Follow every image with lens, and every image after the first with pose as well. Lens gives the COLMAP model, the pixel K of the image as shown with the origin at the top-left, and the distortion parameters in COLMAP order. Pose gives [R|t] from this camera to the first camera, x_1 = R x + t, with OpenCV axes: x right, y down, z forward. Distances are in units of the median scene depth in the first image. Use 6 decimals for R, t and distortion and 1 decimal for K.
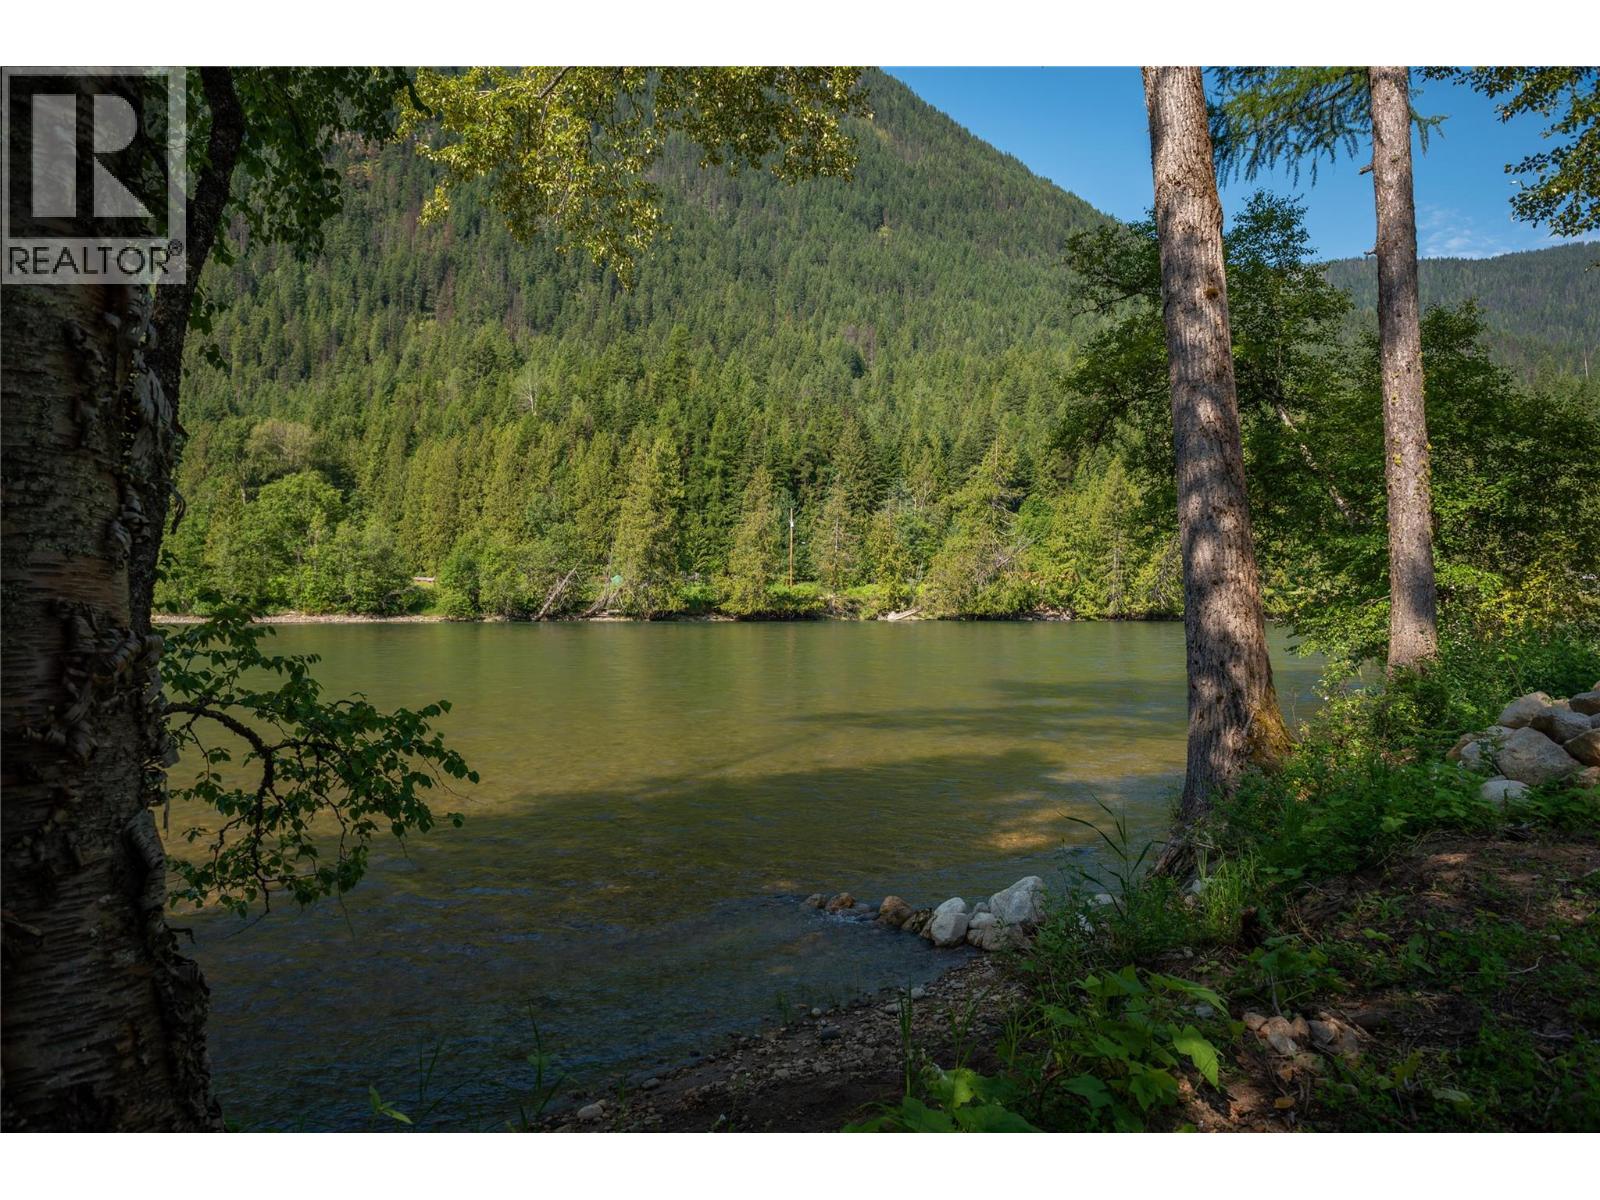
lens RADIAL K [[1234.1, 0, 812.9], [0, 1234.1, 592.6], [0, 0, 1]] dist [0.075822, -0.075537]
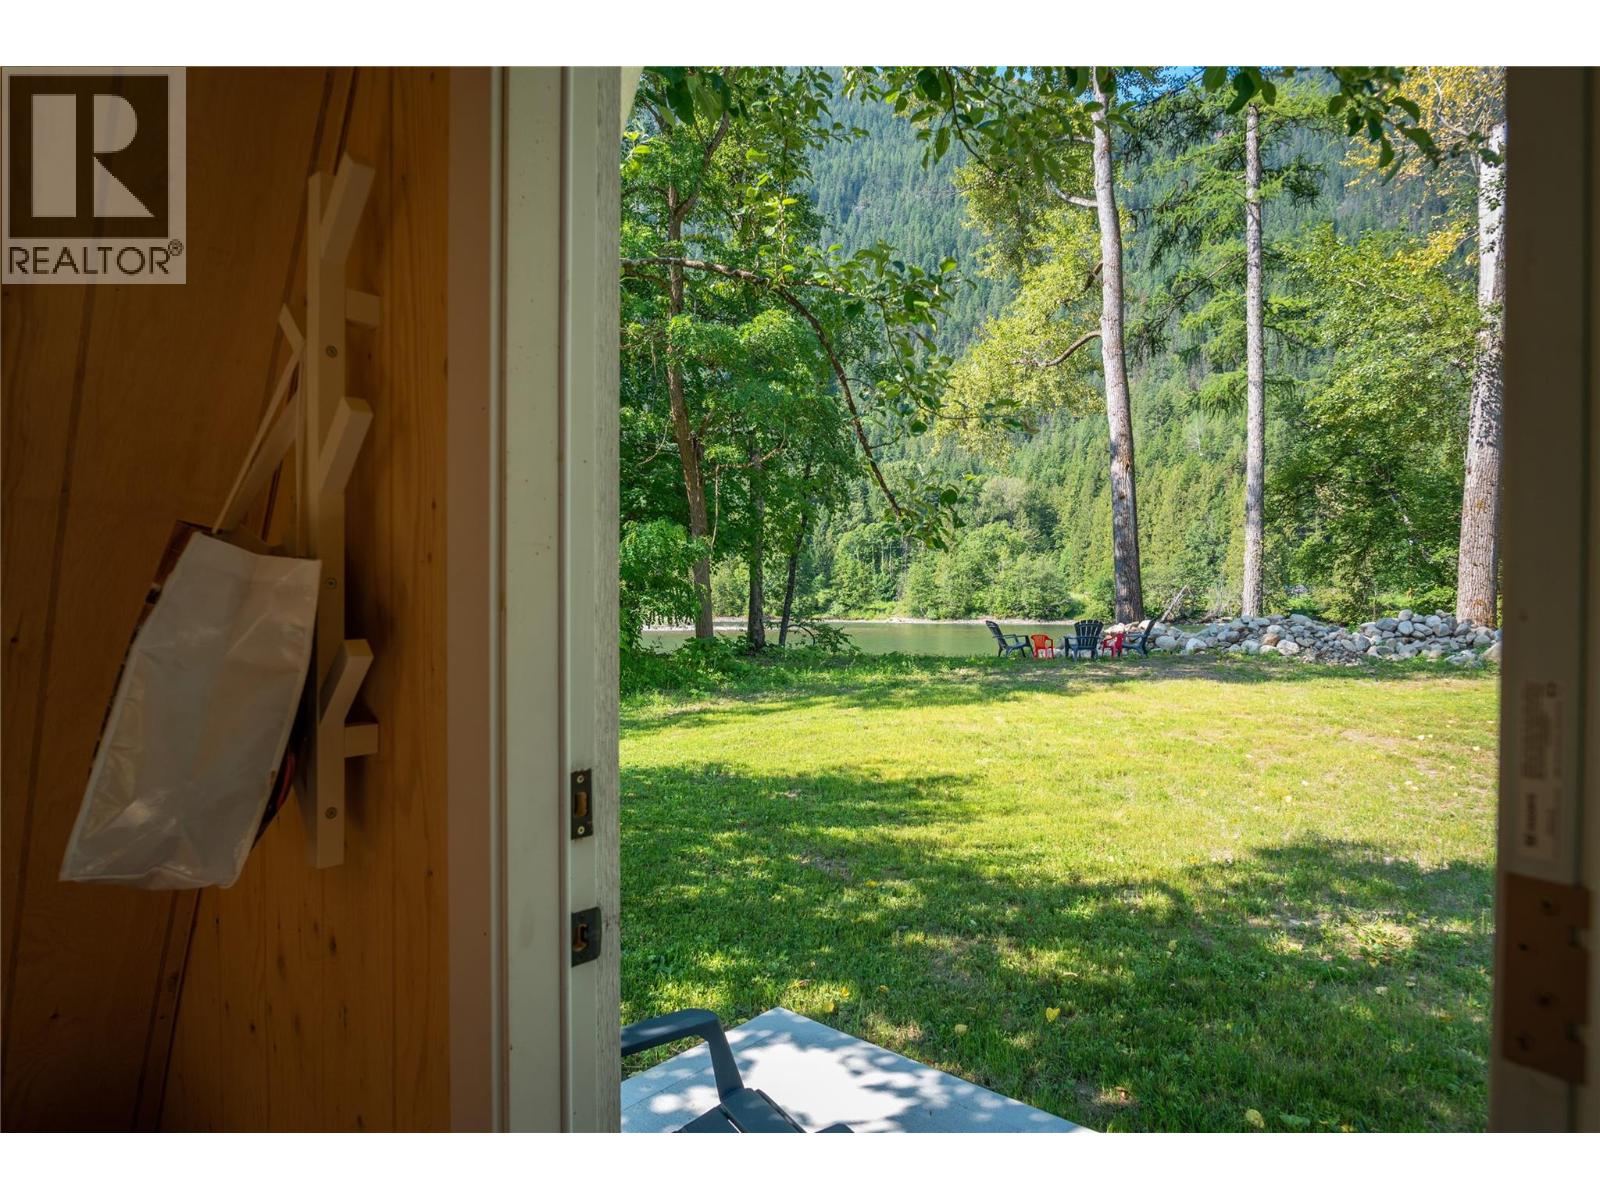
lens RADIAL K [[1234.1, 0, 812.9], [0, 1234.1, 592.6], [0, 0, 1]] dist [0.075822, -0.075537]
pose [[0.820349, -0.006521, -0.571826, 0.165639], [0.001576, 0.999957, -0.009142, -0.000101], [0.571861, 0.006599, 0.820324, -0.211910]]
